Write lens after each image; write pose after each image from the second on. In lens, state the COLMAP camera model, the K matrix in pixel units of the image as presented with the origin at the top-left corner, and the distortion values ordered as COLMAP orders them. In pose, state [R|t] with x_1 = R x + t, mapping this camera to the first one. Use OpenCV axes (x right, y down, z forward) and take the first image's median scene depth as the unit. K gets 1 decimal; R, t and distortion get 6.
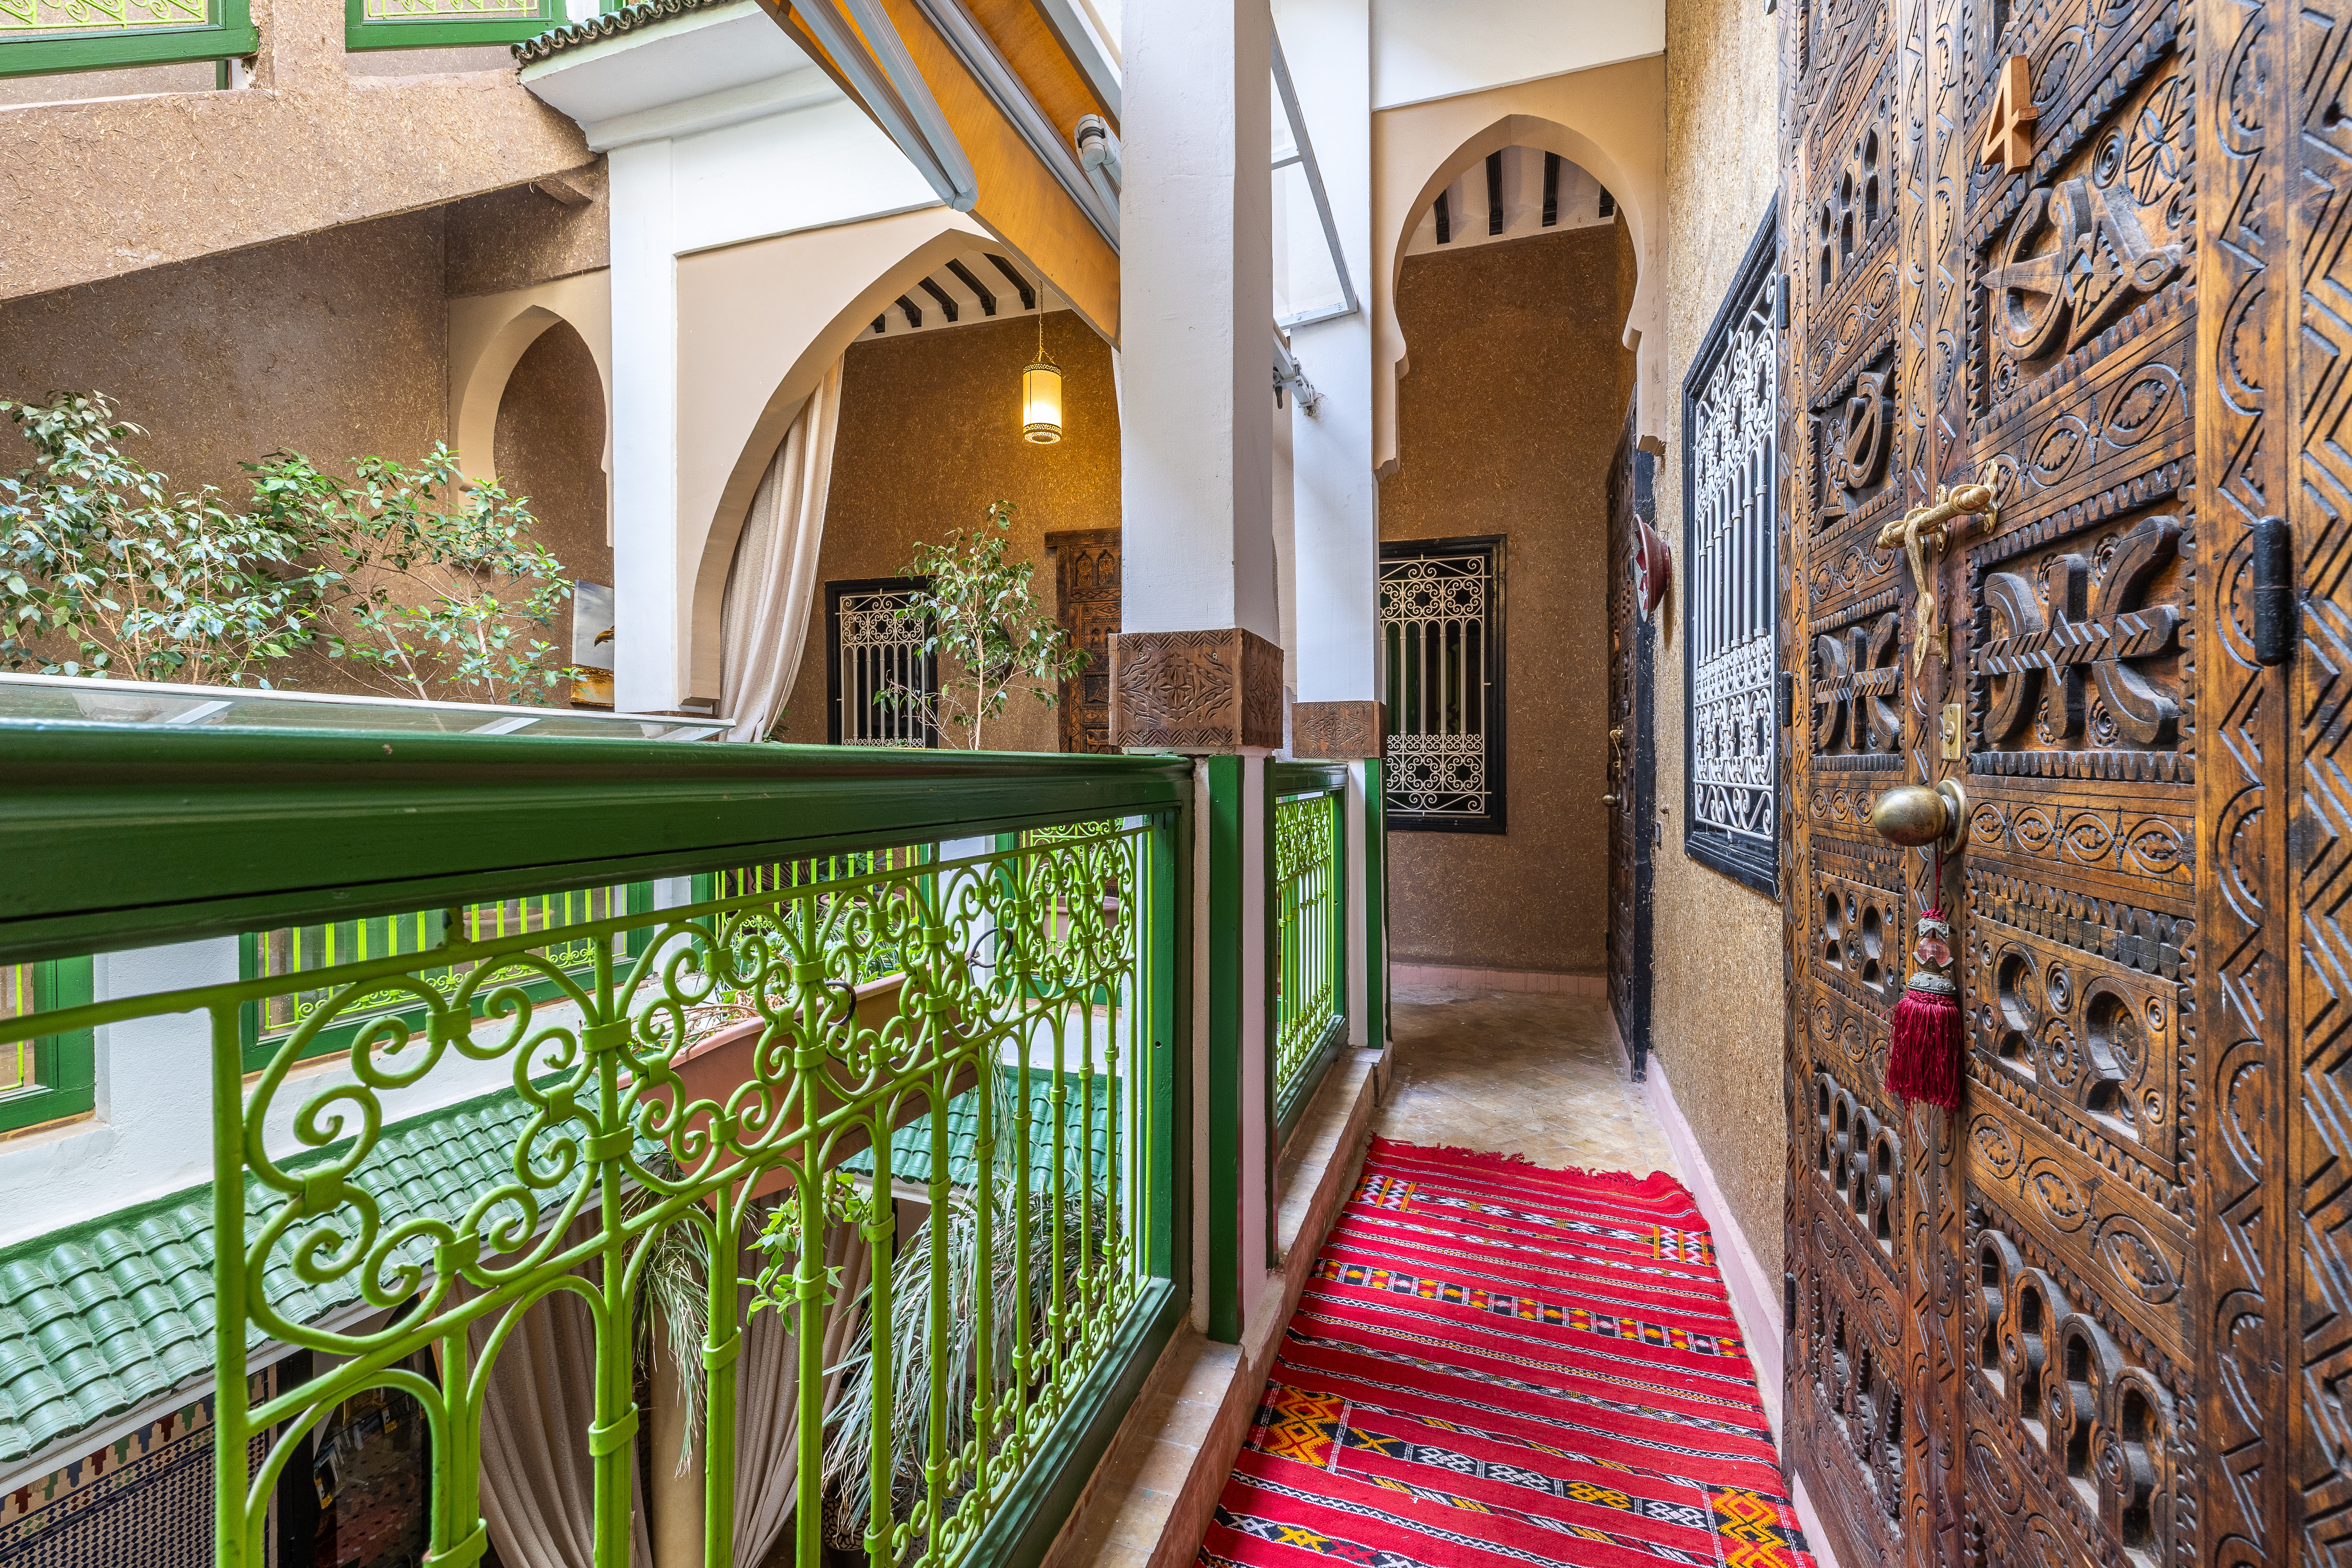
lens RADIAL K [[978.8, 0, 1168.5], [0, 978.8, 767.5], [0, 0, 1]] dist [-0.003179, -0.000258]
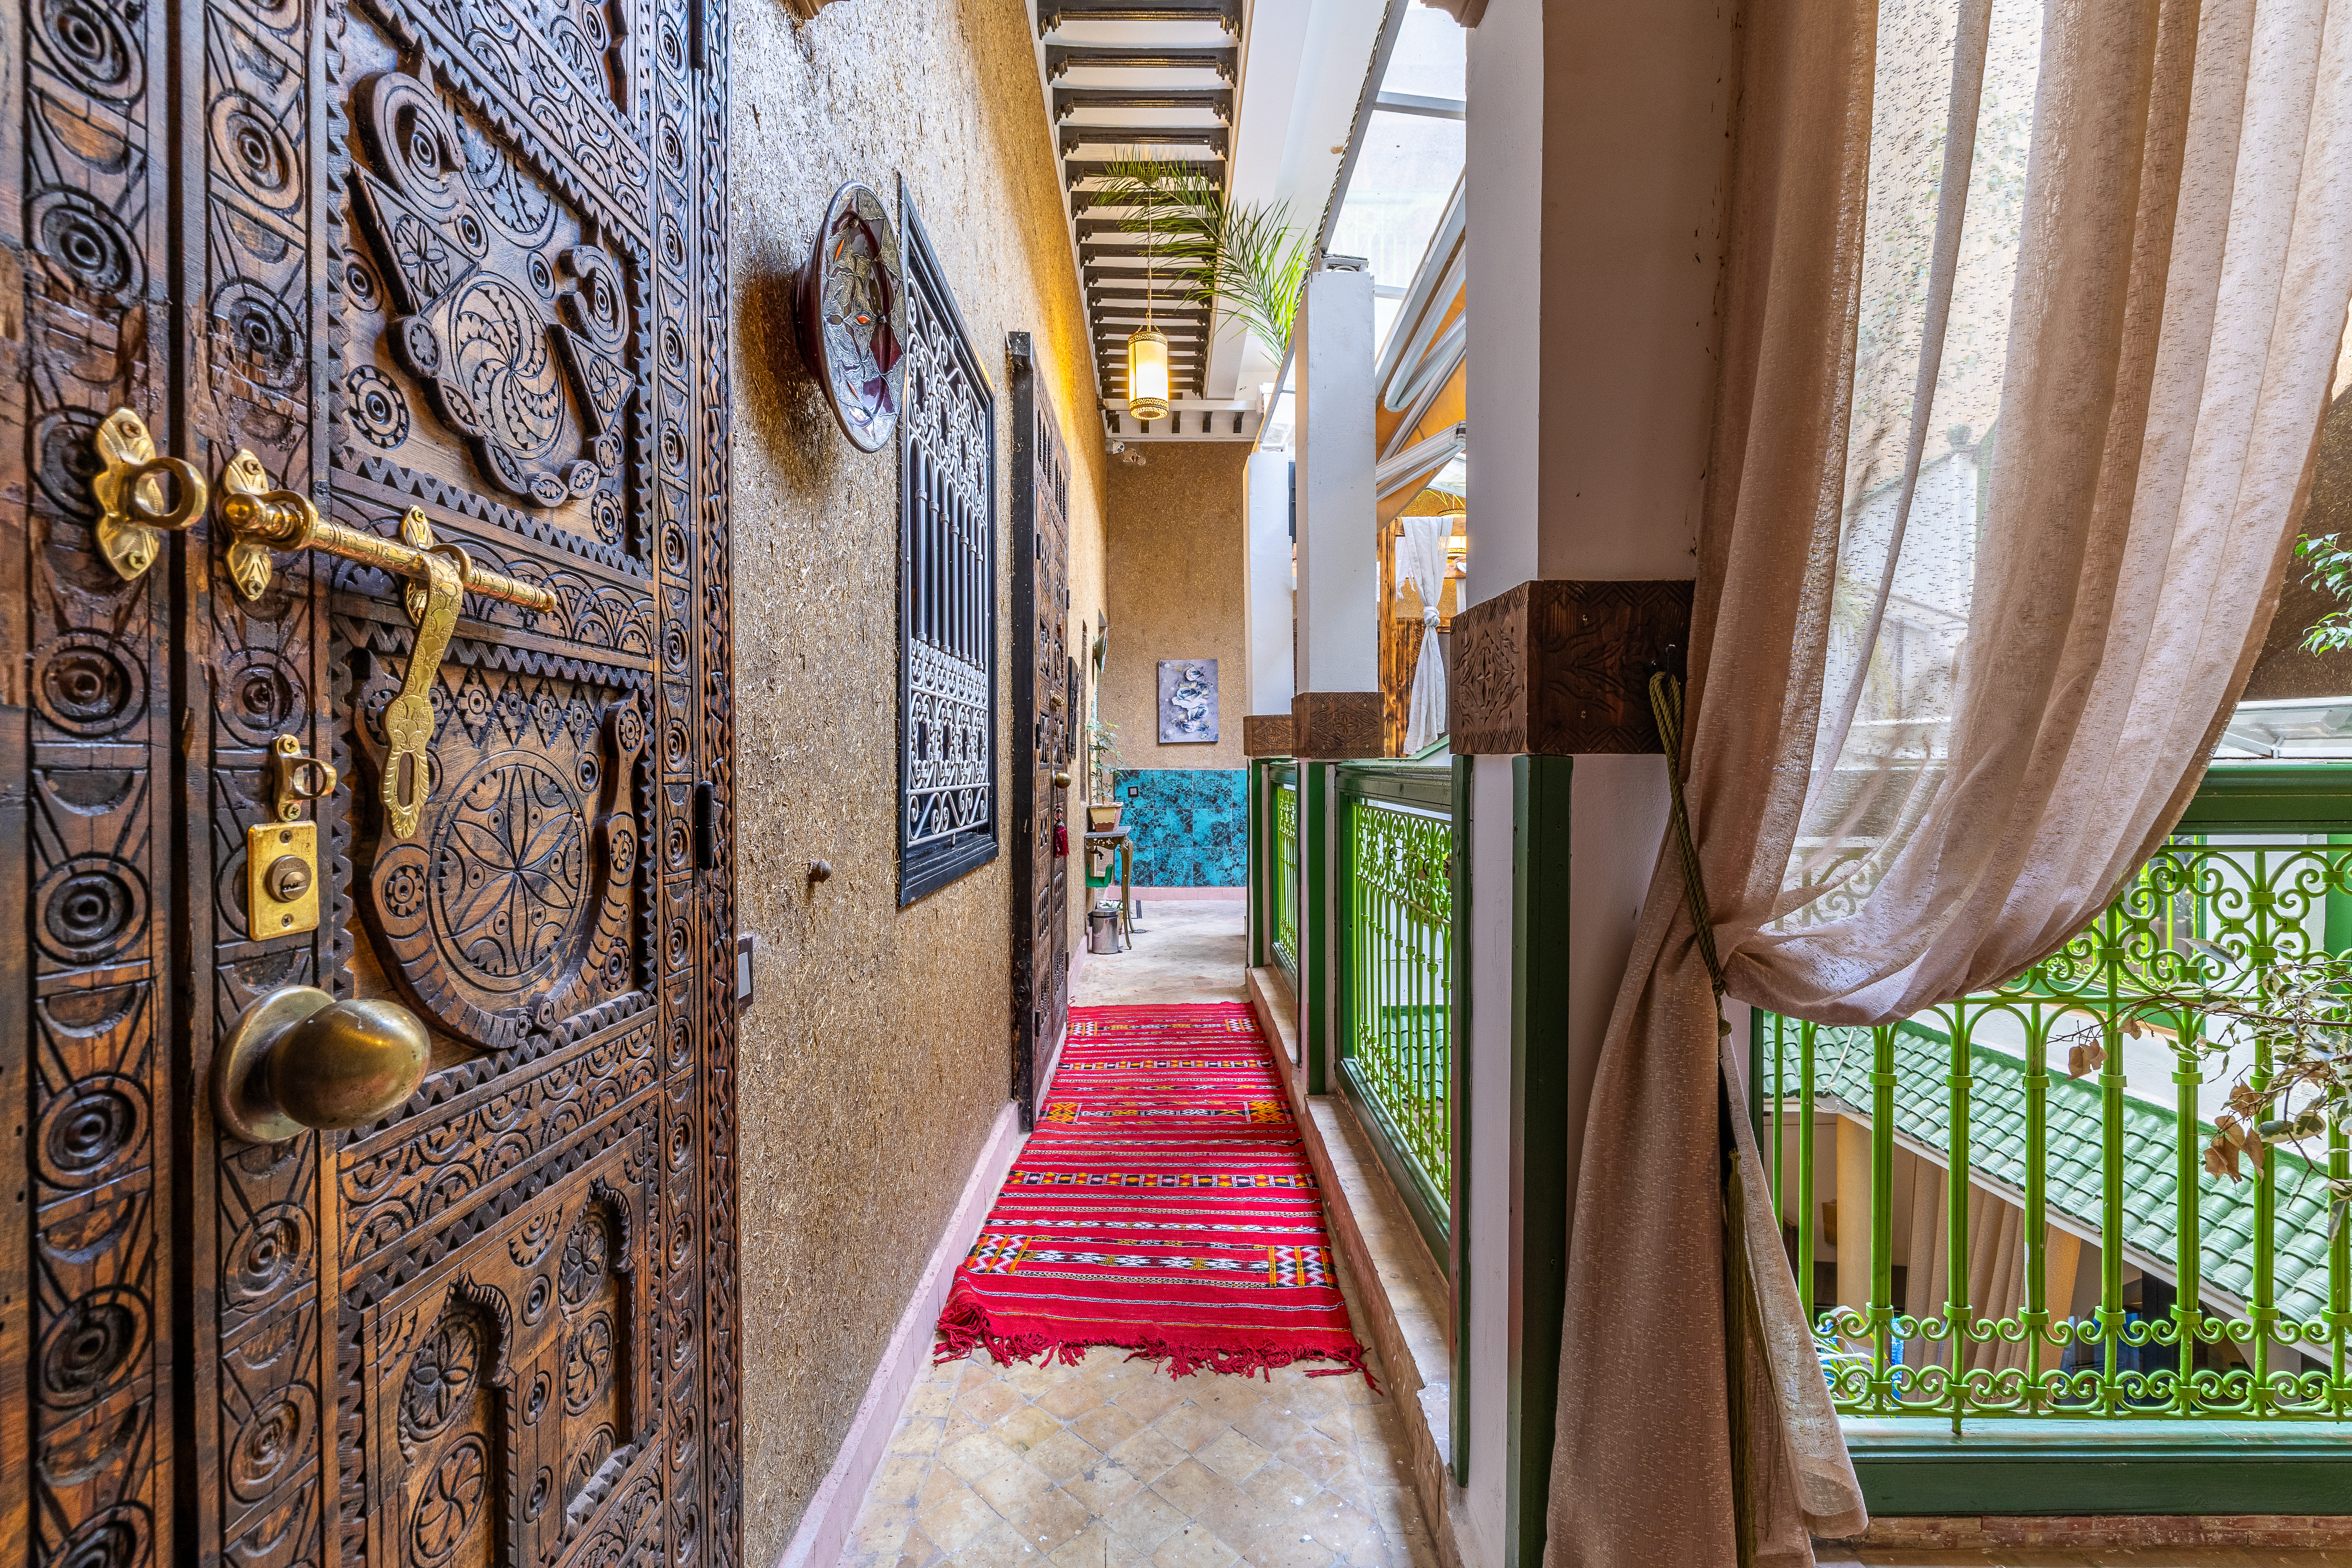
lens RADIAL K [[978.8, 0, 1176.8], [0, 978.8, 783.3], [0, 0, 1]] dist [-0.003179, -0.000258]
pose [[-0.943358, 0.008772, -0.331660, 0.644336], [0.003306, 0.999849, 0.017042, -0.004073], [0.331760, 0.014980, -0.943245, 1.888042]]
